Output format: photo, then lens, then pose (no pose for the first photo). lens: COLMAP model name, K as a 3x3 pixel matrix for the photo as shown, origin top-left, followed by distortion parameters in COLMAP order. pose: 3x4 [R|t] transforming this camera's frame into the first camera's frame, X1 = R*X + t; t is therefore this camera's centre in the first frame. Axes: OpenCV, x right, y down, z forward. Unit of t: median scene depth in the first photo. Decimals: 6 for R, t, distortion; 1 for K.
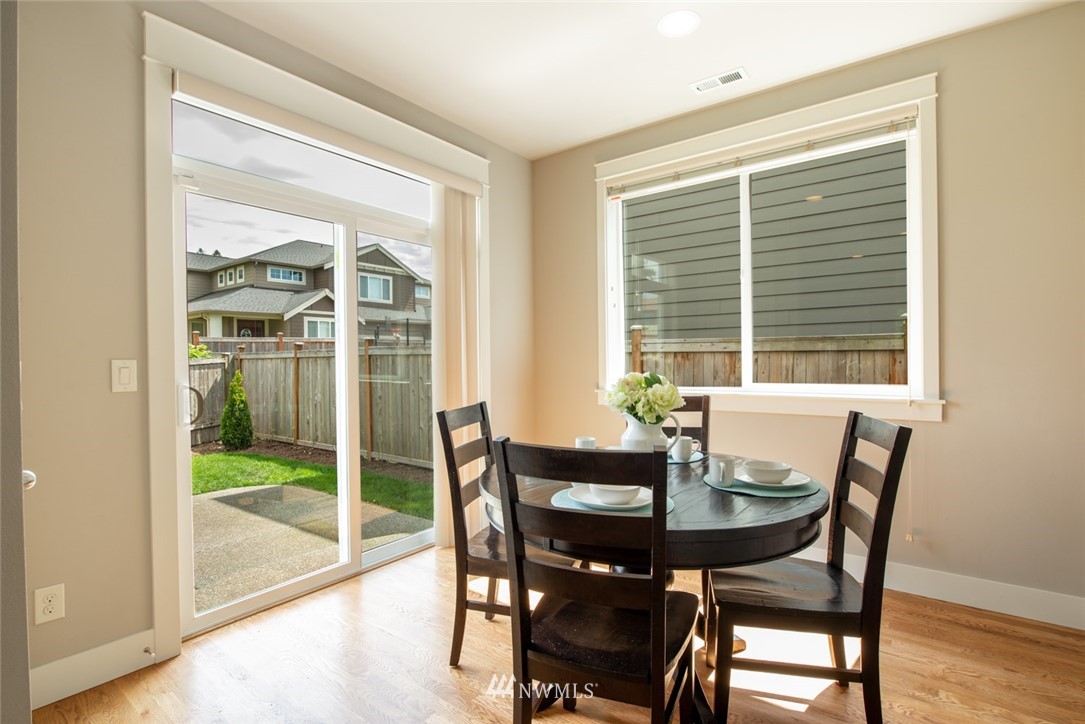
lens RADIAL K [[517.0, 0, 540.6], [0, 517.0, 366.0], [0, 0, 1]] dist [-0.015200, -0.000754]
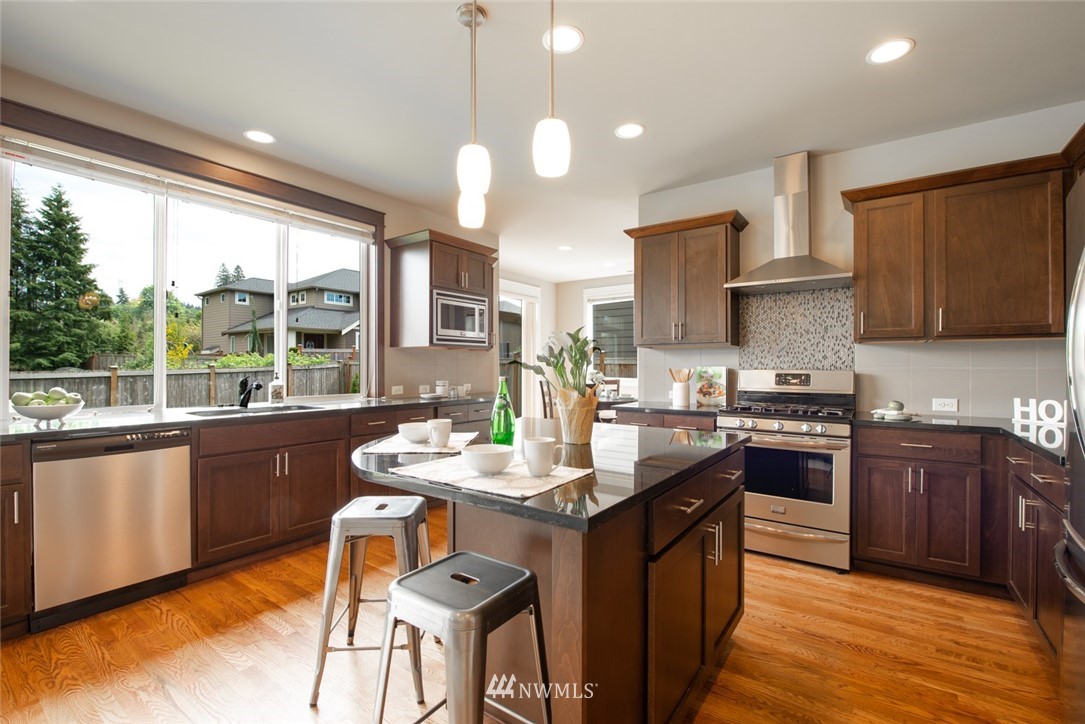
lens RADIAL K [[476.0, 0, 541.2], [0, 476.0, 366.1], [0, 0, 1]] dist [-0.013235, -0.002075]
pose [[0.999608, 0.009908, 0.026193, -0.024670], [-0.009534, 0.999851, -0.014375, 0.002785], [-0.026331, 0.014120, 0.999554, -0.210590]]
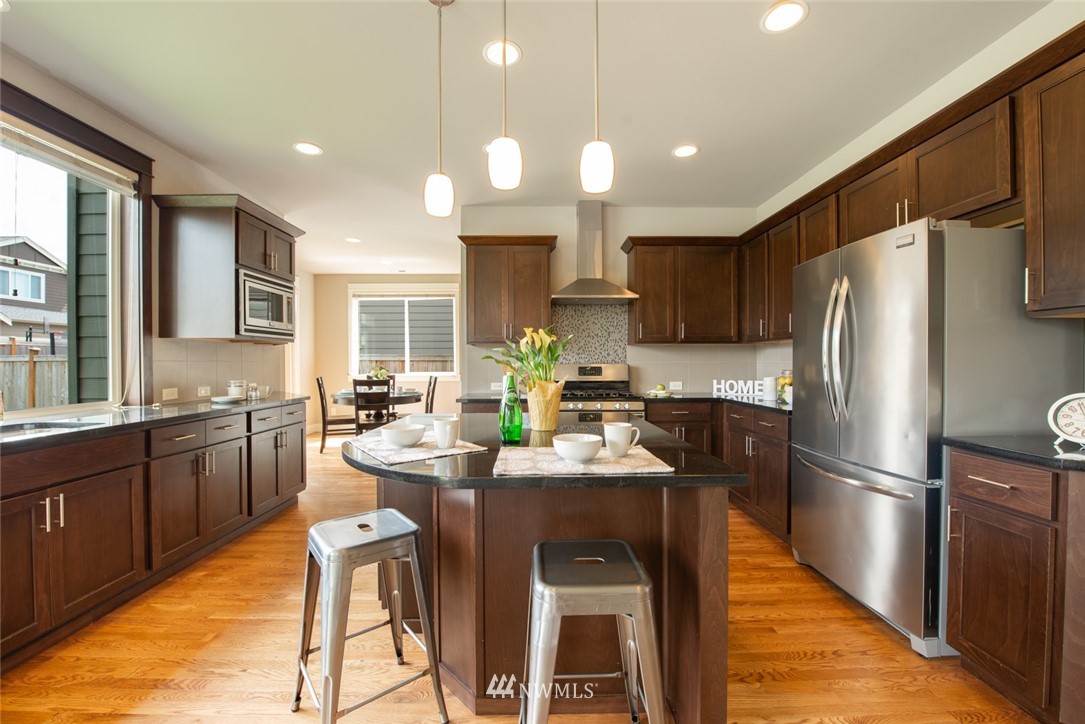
lens RADIAL K [[434.0, 0, 545.8], [0, 434.0, 366.5], [0, 0, 1]] dist [-0.018172, -0.001481]
pose [[0.782249, -0.000089, 0.622965, -0.070647], [0.005266, 0.999965, -0.006469, 0.003214], [-0.622943, 0.008341, 0.782223, -0.192722]]
